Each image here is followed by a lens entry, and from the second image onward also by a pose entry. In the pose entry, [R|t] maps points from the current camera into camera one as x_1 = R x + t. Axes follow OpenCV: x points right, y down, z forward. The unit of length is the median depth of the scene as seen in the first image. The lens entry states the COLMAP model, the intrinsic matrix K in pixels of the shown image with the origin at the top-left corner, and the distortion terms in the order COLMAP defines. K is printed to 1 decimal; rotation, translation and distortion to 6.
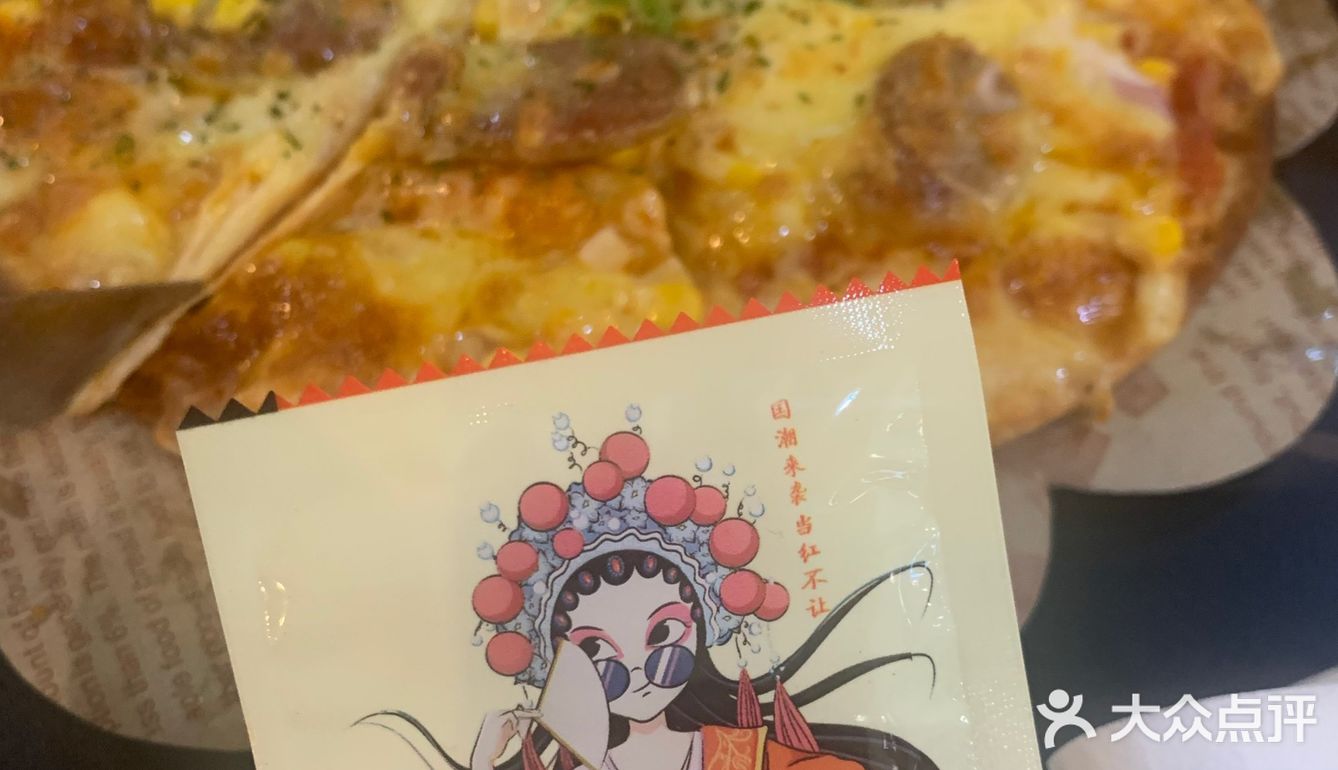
lens RADIAL K [[1360.1, 0, 669.0], [0, 1360.1, 385.0], [0, 0, 1]] dist [0.204494, -0.728526]
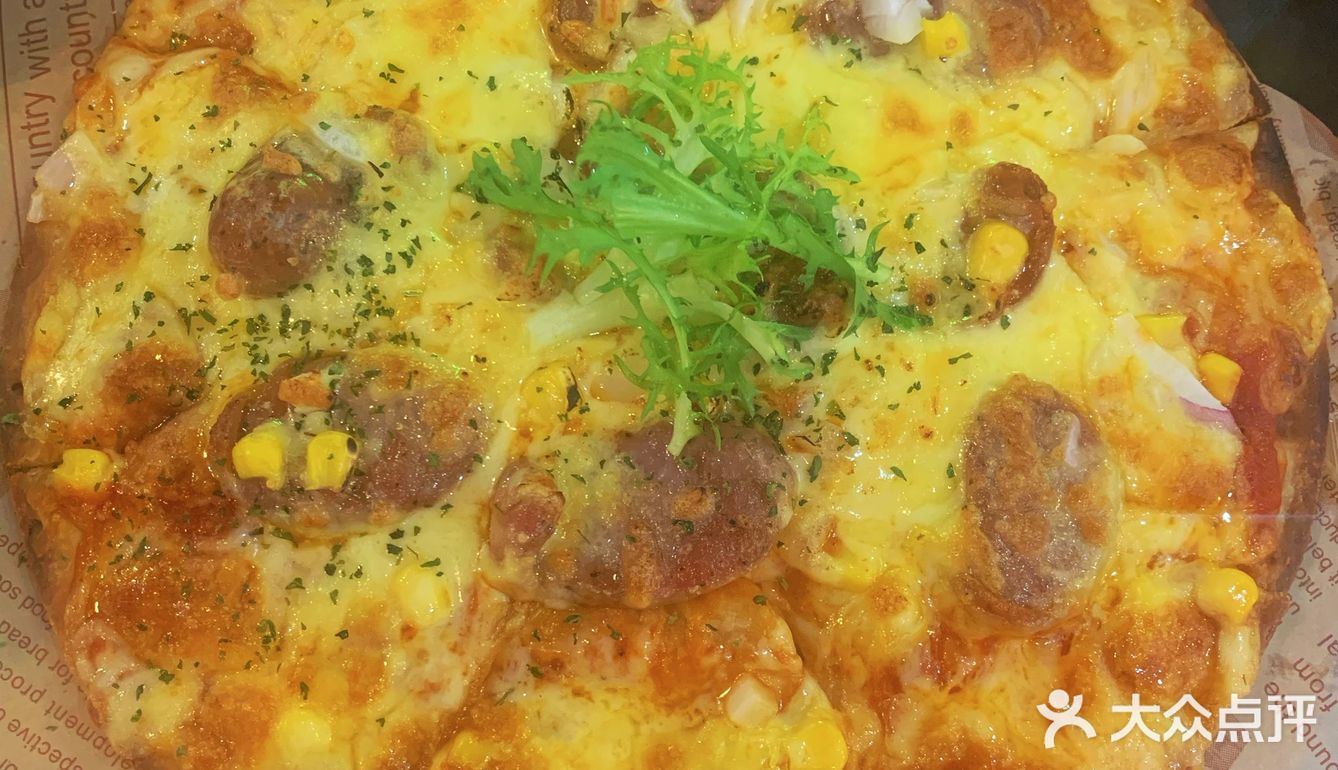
lens RADIAL K [[1360.1, 0, 669.0], [0, 1360.1, 385.0], [0, 0, 1]] dist [0.204494, -0.728526]
pose [[0.985469, -0.166222, 0.034943, -0.101900], [0.140648, 0.913903, 0.380789, -0.721829], [-0.095230, -0.370341, 0.924002, 0.078308]]
